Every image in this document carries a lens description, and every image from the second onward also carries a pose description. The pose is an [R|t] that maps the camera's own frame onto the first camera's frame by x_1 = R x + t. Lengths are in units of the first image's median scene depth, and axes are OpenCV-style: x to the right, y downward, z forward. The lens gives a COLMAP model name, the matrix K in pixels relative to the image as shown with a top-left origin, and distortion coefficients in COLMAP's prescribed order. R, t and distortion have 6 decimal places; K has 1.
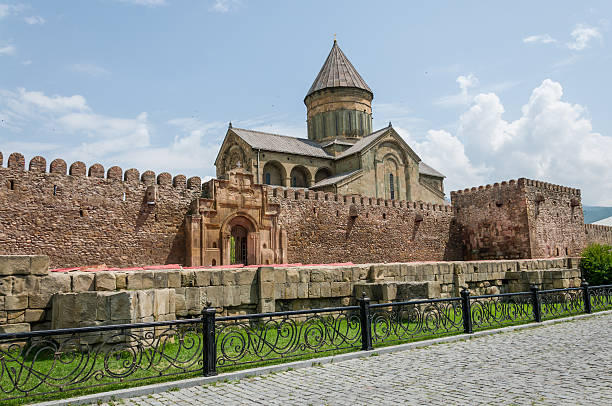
lens RADIAL K [[495.5, 0, 306.0], [0, 495.5, 203.0], [0, 0, 1]] dist [-0.006231, -0.001047]
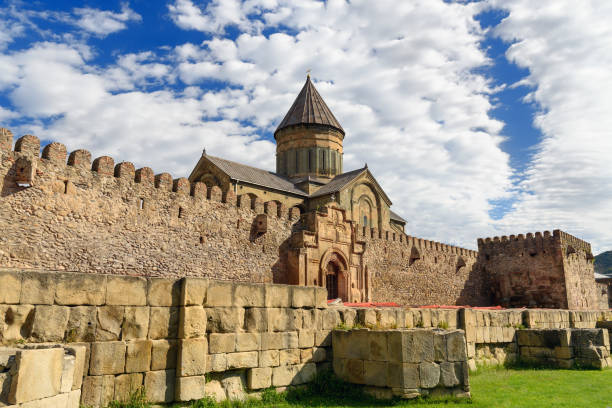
lens RADIAL K [[516.5, 0, 306.0], [0, 516.5, 204.0], [0, 0, 1]] dist [0.001734, -0.008772]
pose [[0.982747, 0.072133, 0.170310, -0.128838], [-0.059534, 0.995177, -0.077965, 0.005401], [-0.175112, 0.066481, 0.982301, 0.012628]]
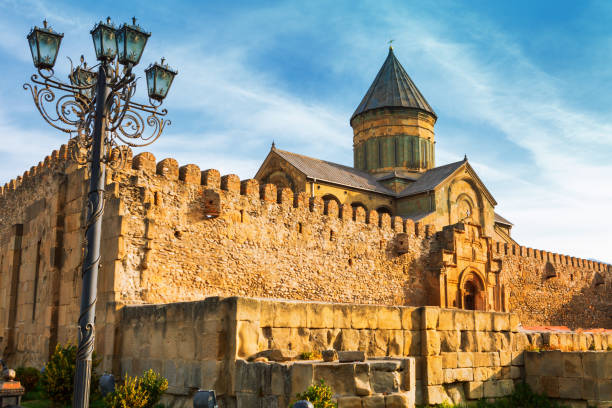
lens RADIAL K [[656.2, 0, 305.5], [0, 656.2, 234.5], [0, 0, 1]] dist [-0.005795, -0.008910]
pose [[0.994857, 0.056459, 0.084099, -0.189682], [-0.055304, 0.998341, -0.016005, -0.001554], [-0.084863, 0.011272, 0.996329, -0.052224]]
